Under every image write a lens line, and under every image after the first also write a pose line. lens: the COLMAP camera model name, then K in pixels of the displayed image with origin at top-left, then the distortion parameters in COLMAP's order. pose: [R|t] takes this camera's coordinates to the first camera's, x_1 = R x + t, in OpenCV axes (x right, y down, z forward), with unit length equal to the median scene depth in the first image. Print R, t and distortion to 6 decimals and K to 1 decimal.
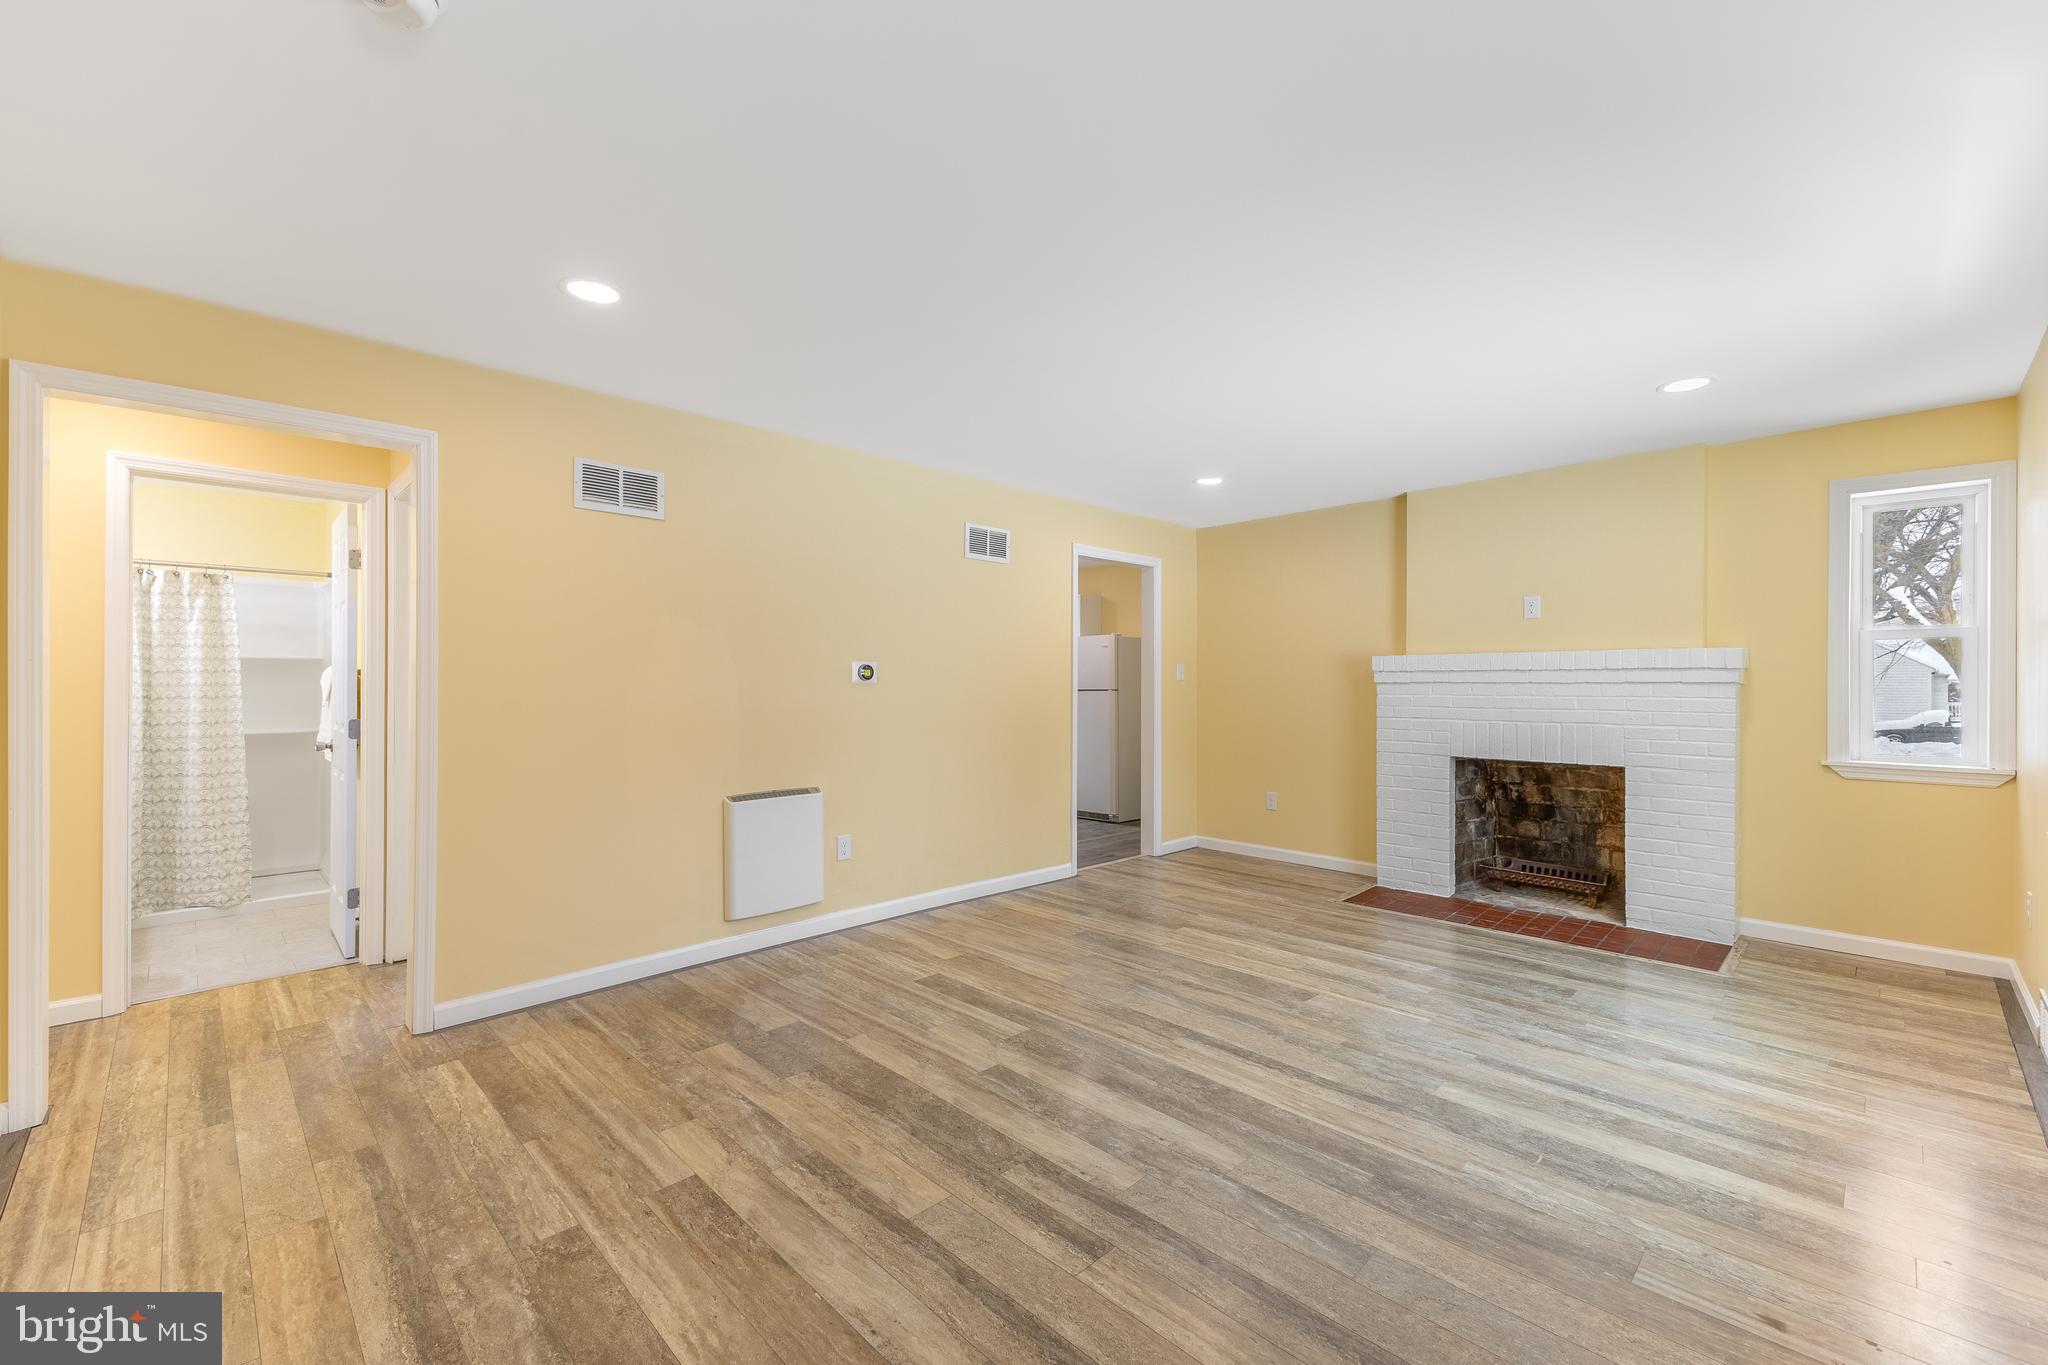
lens RADIAL K [[850.3, 0, 1024.0], [0, 850.3, 682.5], [0, 0, 1]] dist [0.011269, -0.000309]
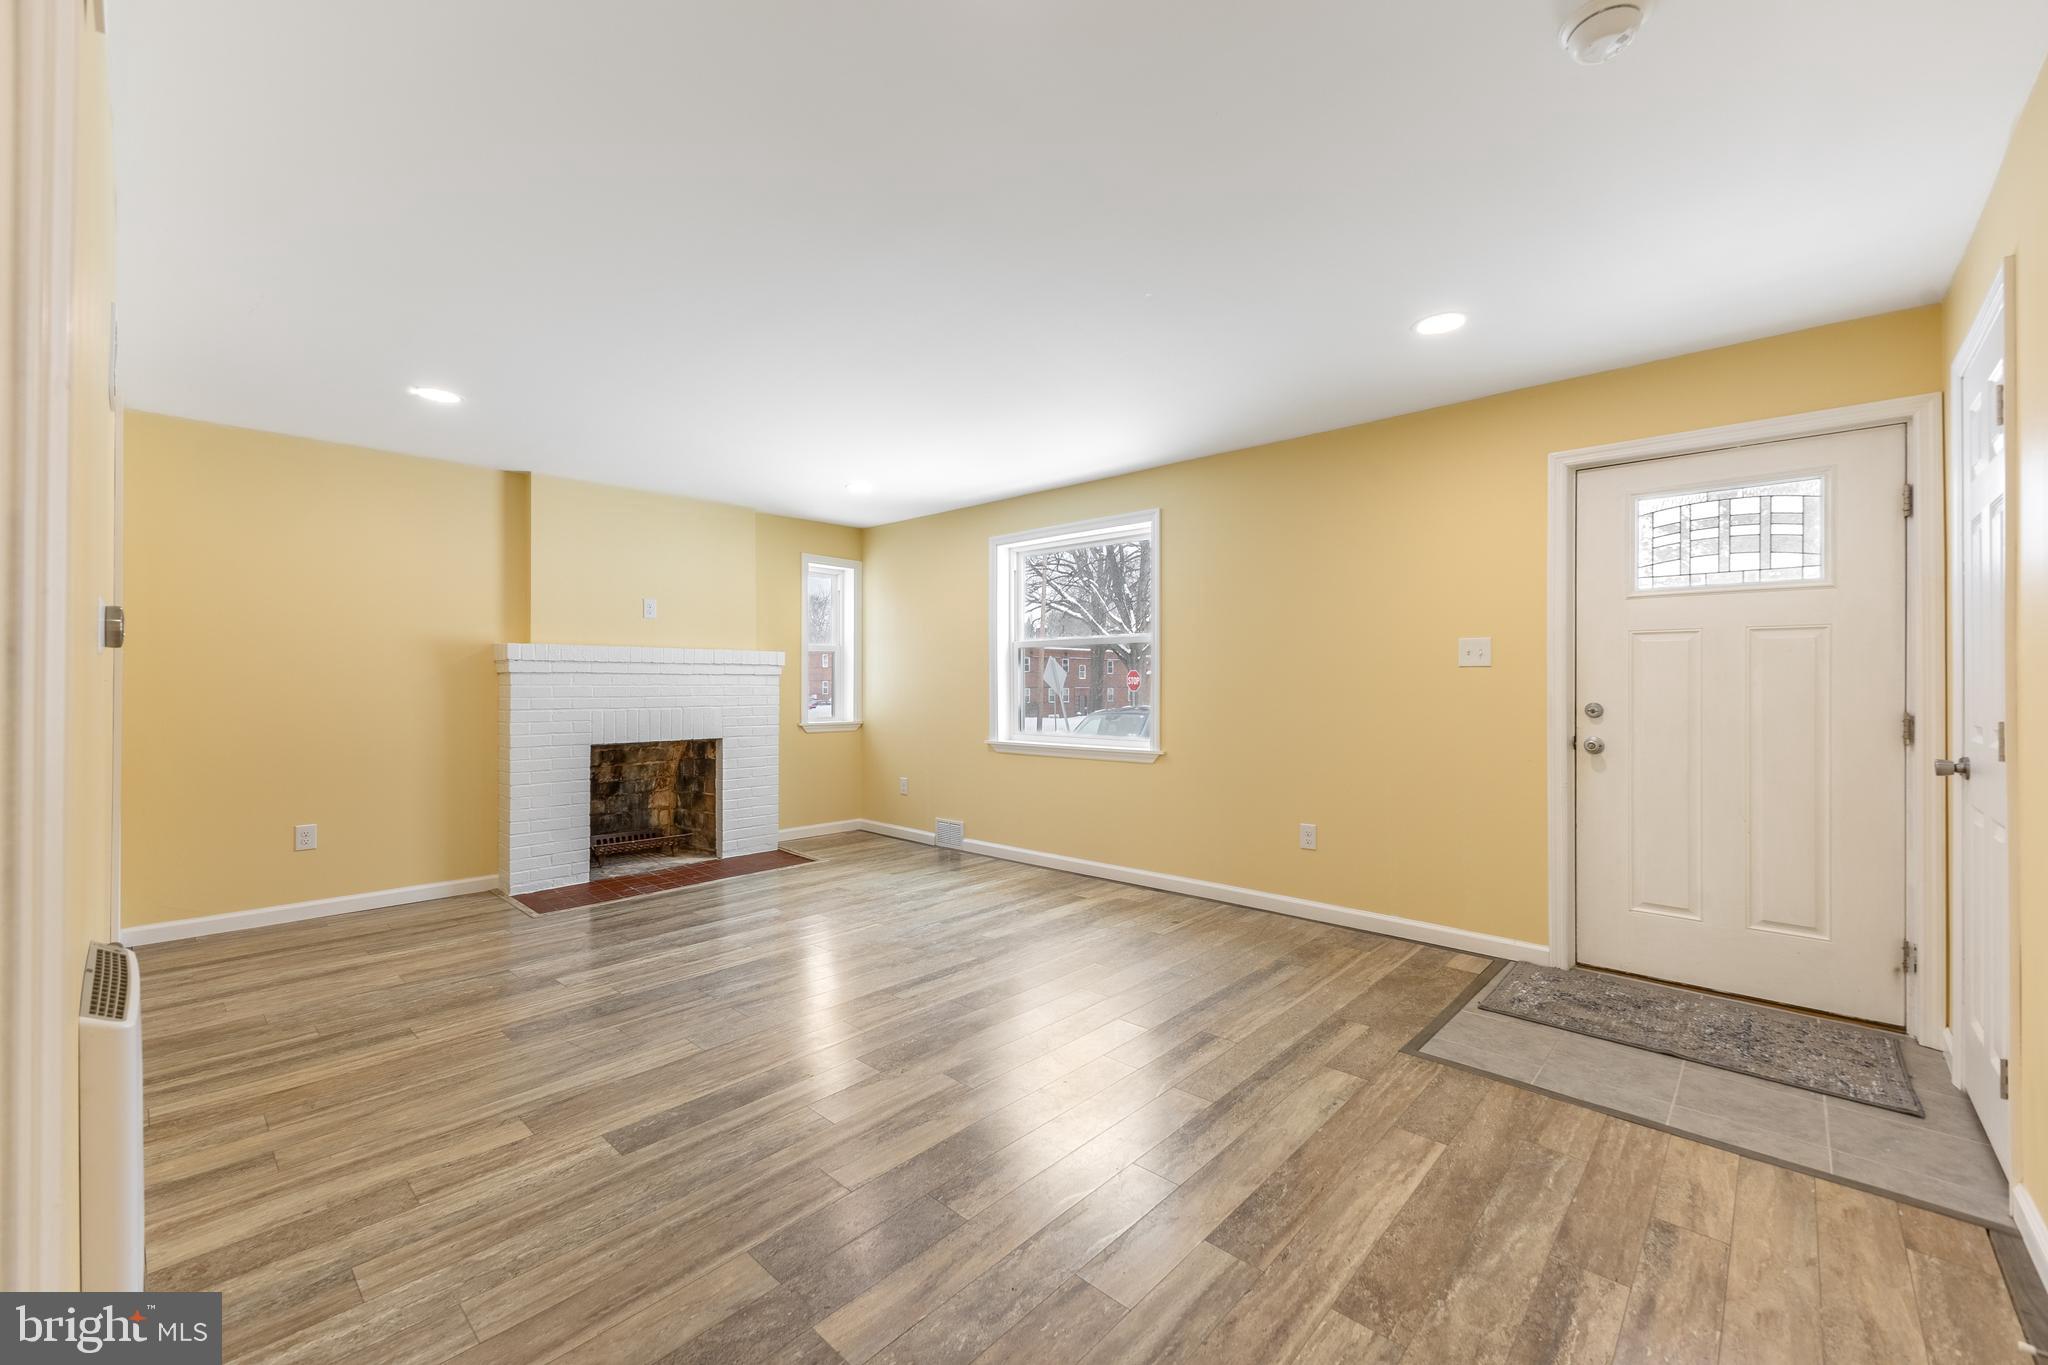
lens RADIAL K [[811.9, 0, 1024.0], [0, 811.9, 682.5], [0, 0, 1]] dist [0.011900, 0.000091]
pose [[-0.048314, -0.000055, 0.998832, -0.833596], [-0.002539, 0.999997, -0.000068, 0.016914], [-0.998829, -0.002539, -0.048314, 0.858998]]
